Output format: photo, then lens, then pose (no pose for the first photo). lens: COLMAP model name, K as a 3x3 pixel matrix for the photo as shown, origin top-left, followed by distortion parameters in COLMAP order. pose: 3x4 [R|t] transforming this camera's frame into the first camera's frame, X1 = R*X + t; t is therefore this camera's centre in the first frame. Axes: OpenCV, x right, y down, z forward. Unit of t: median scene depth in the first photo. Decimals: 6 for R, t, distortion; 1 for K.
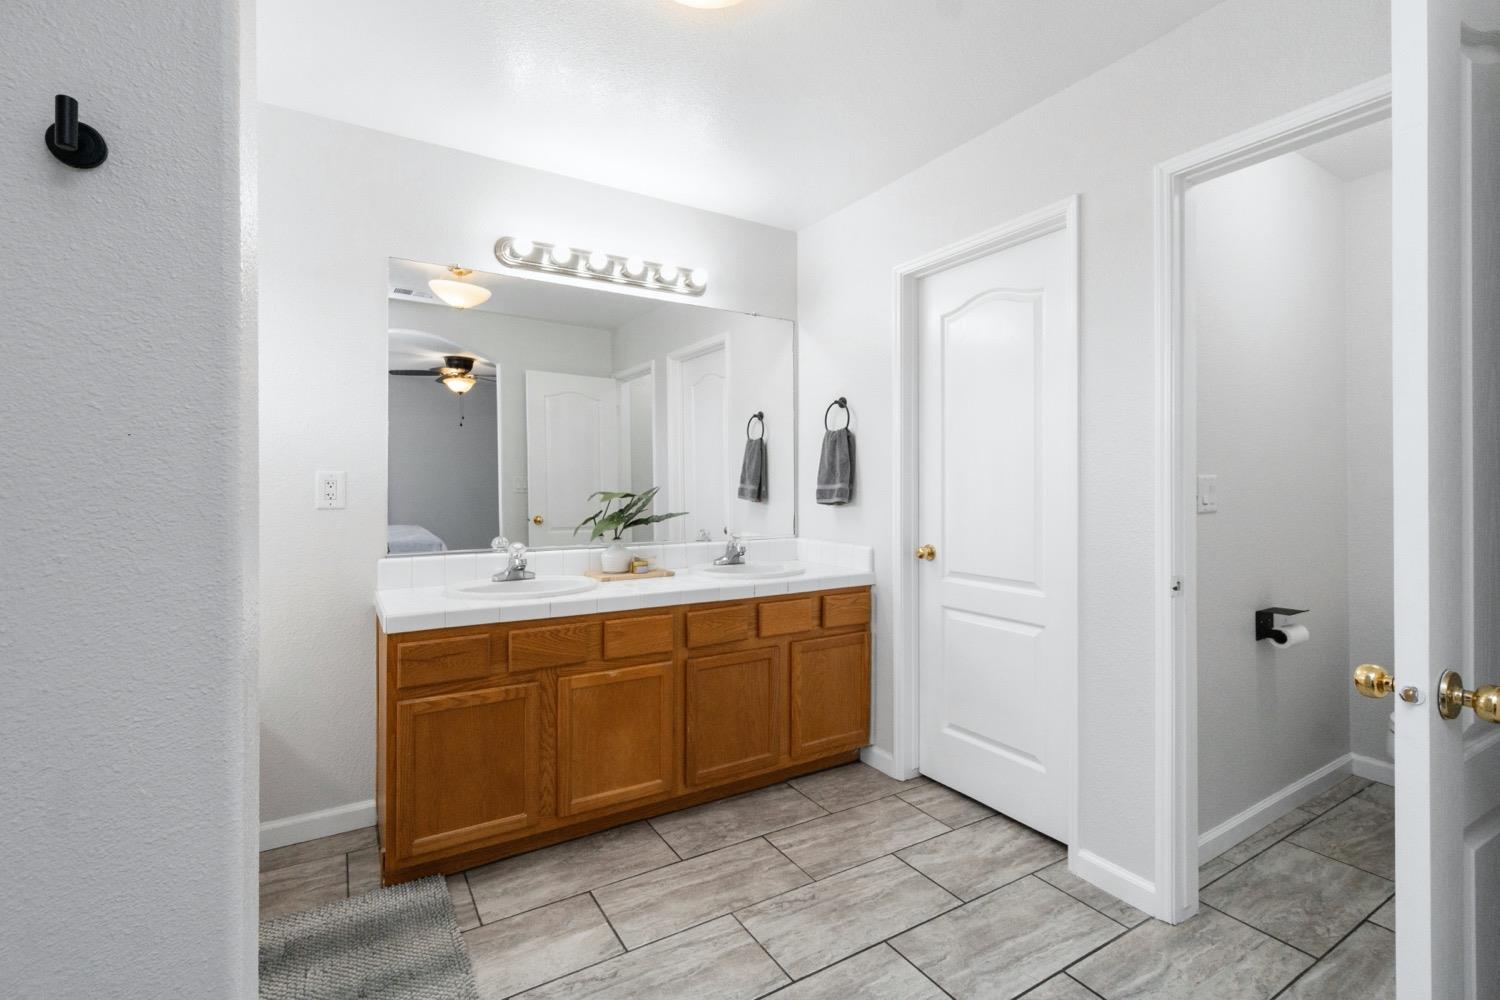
lens RADIAL K [[665.3, 0, 742.2], [0, 665.3, 475.1], [0, 0, 1]] dist [-0.000125, 0.000094]
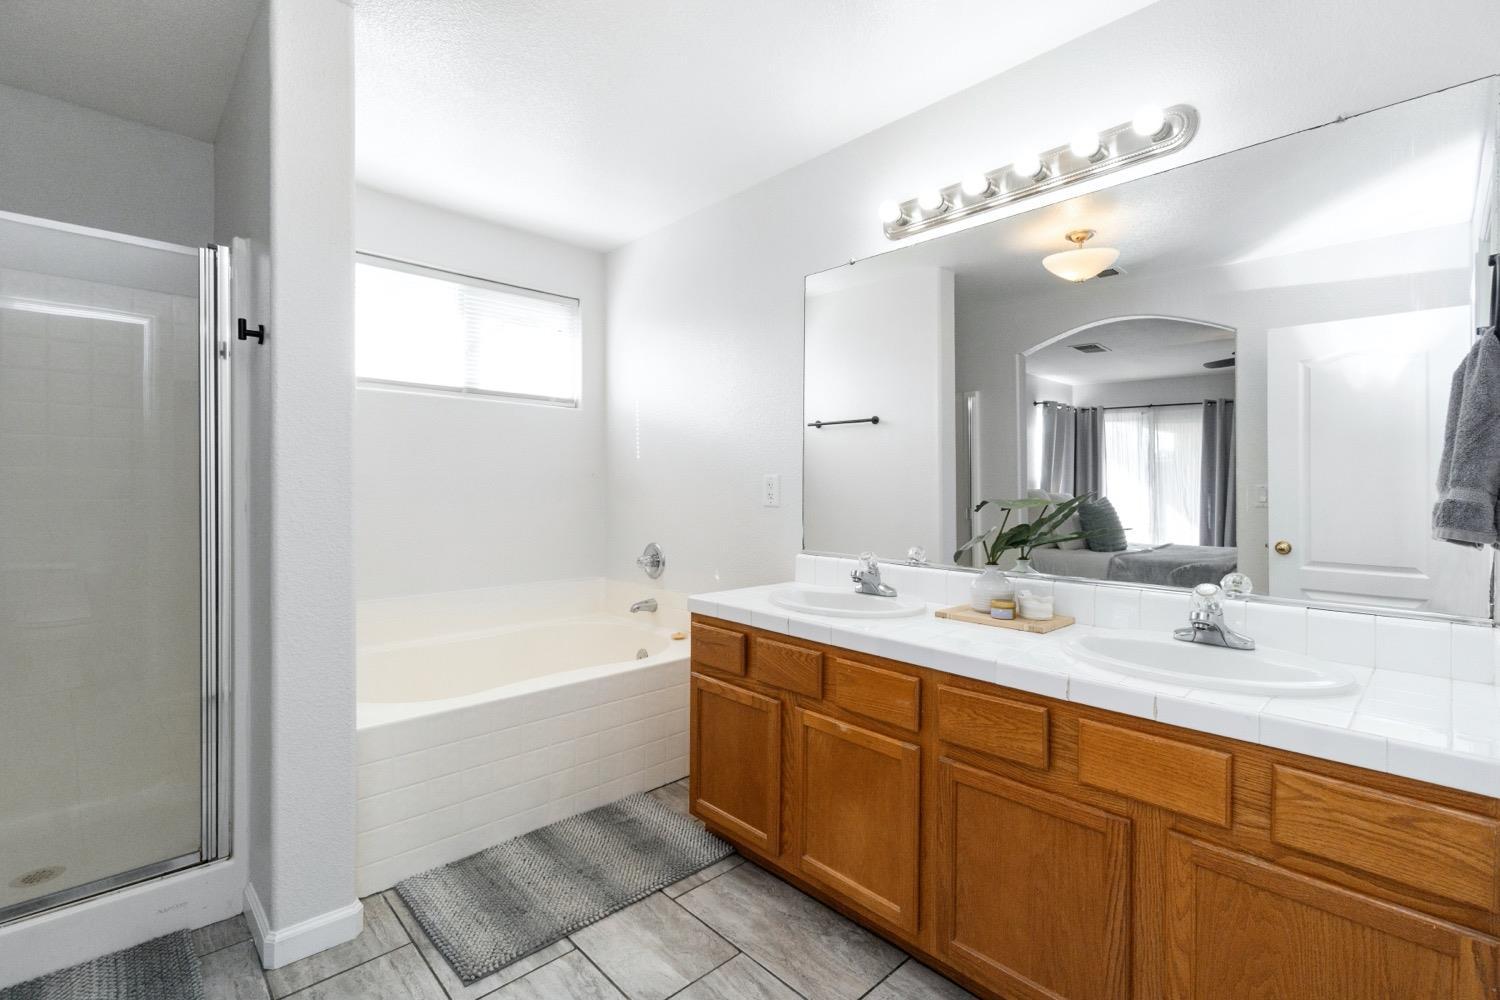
lens RADIAL K [[665.3, 0, 748.0], [0, 665.3, 500.0], [0, 0, 1]] dist [-0.000125, 0.000094]
pose [[0.222657, 0.018419, -0.974723, 0.545603], [-0.003361, 0.999830, 0.018126, 0.019522], [0.974891, -0.000759, 0.222681, 0.735046]]
